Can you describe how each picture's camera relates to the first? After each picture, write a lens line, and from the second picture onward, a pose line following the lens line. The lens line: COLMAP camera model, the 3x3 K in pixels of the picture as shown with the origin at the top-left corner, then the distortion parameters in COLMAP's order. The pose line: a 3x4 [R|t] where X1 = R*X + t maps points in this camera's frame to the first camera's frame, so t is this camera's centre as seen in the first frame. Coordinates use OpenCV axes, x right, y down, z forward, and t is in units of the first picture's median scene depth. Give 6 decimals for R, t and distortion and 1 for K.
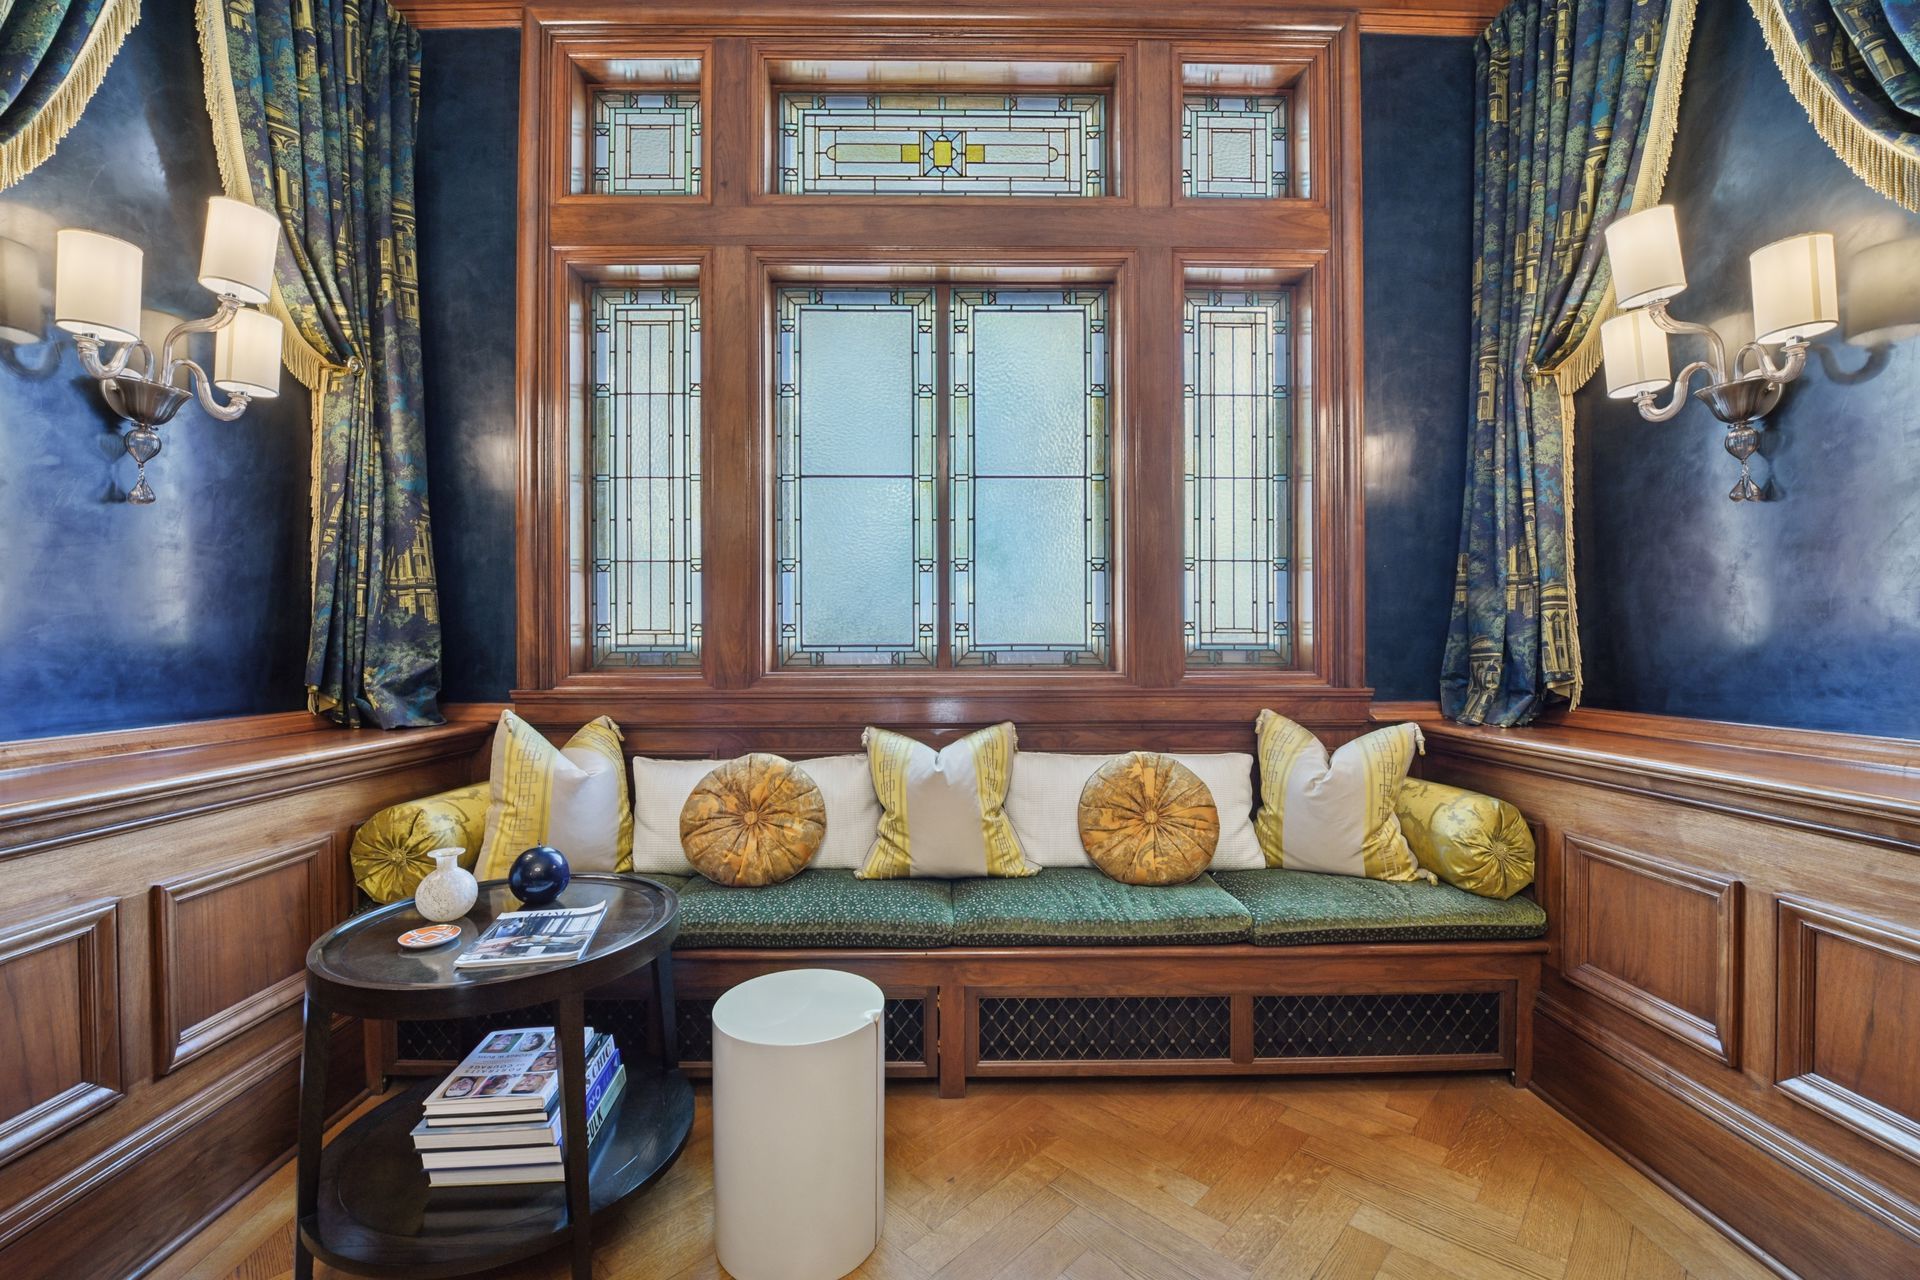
lens RADIAL K [[788.6, 0, 958.7], [0, 788.6, 643.4], [0, 0, 1]] dist [-0.017555, -0.000664]
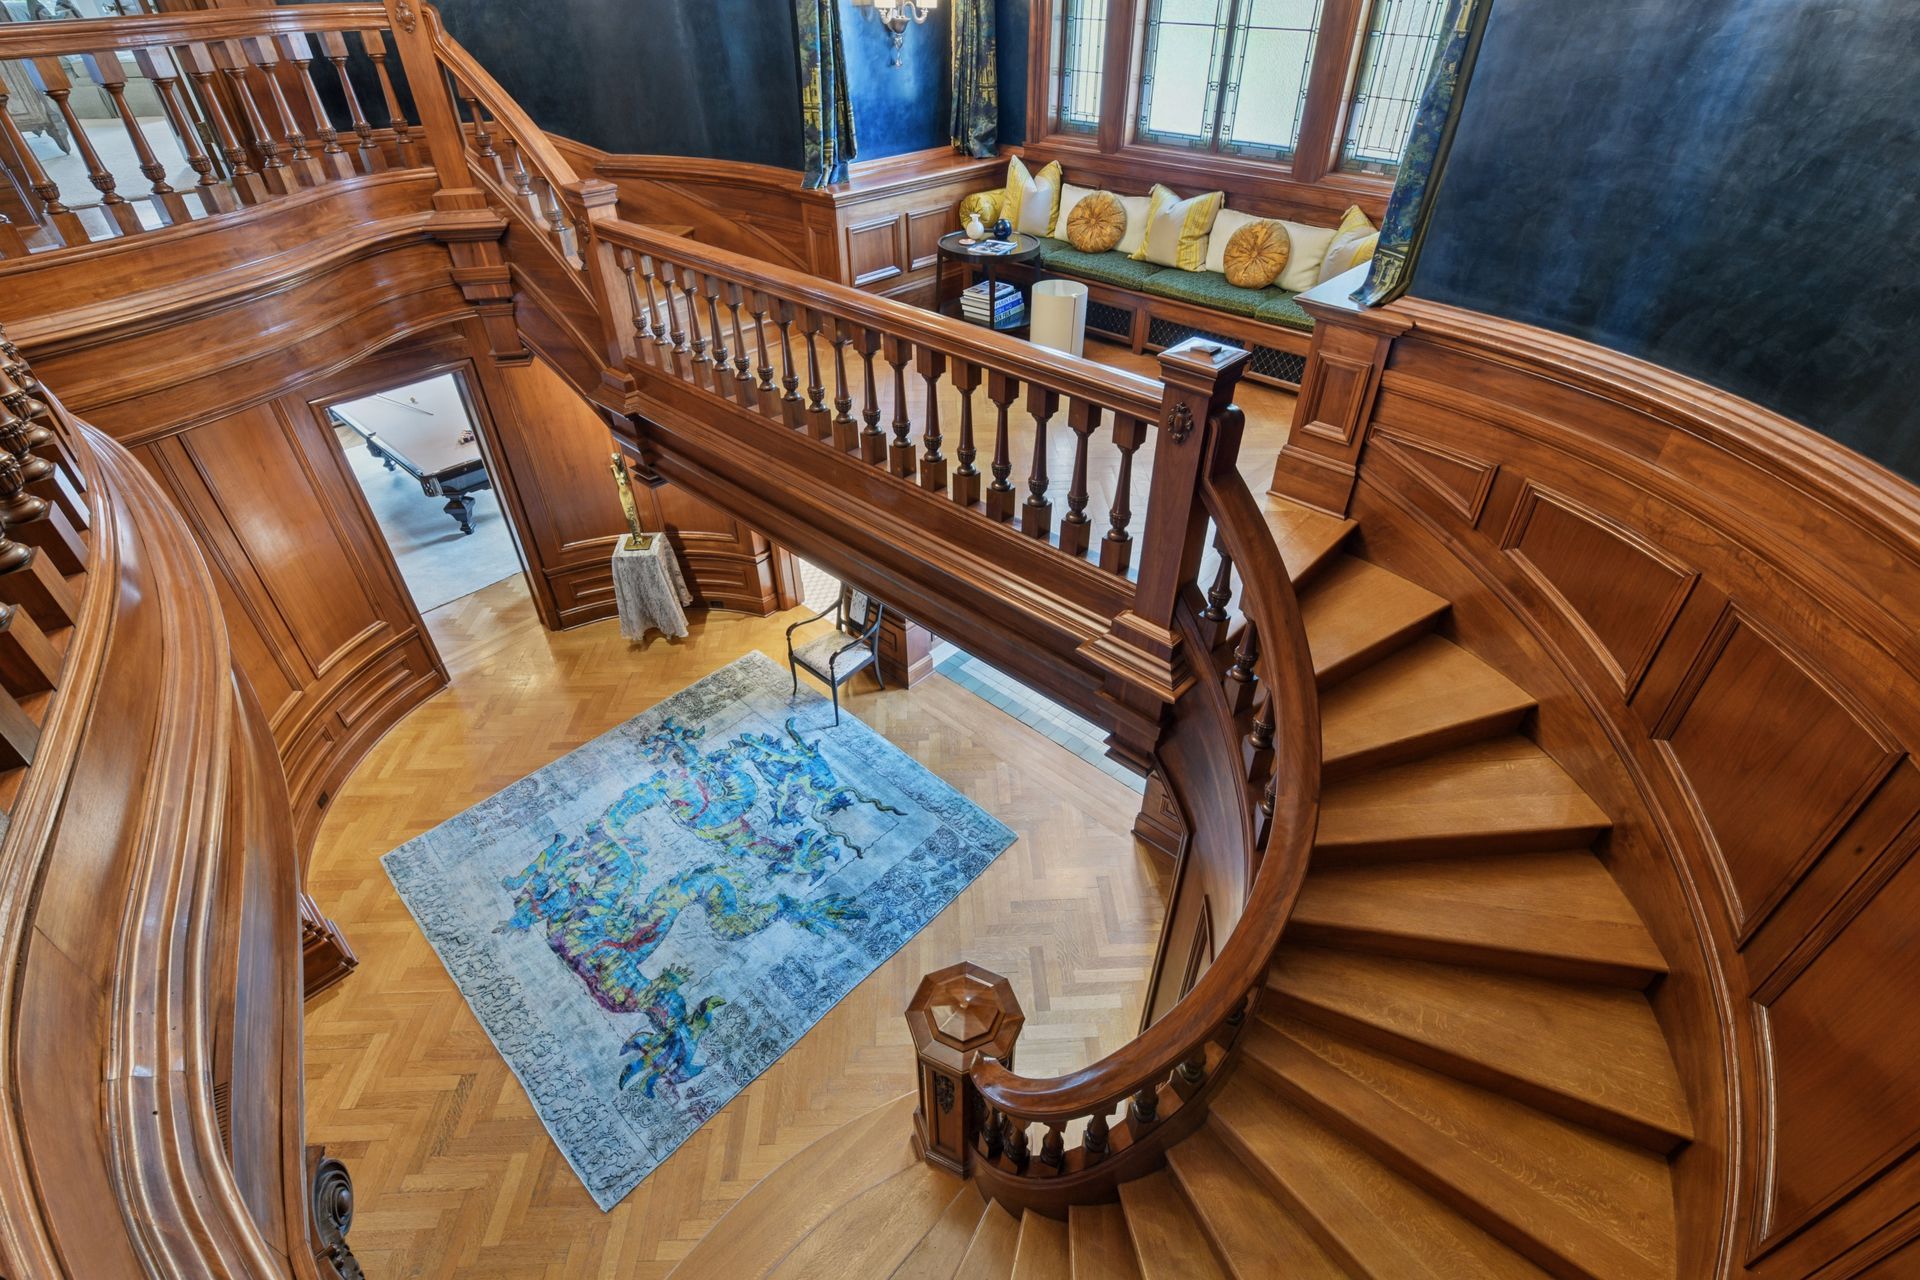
lens RADIAL K [[910.3, 0, 967.1], [0, 910.3, 646.0], [0, 0, 1]] dist [-0.018759, -0.000283]
pose [[0.725377, 0.419455, -0.545789, 1.323306], [0.000711, 0.792436, 0.609955, -0.377735], [0.688352, -0.442835, 0.574516, -1.215240]]
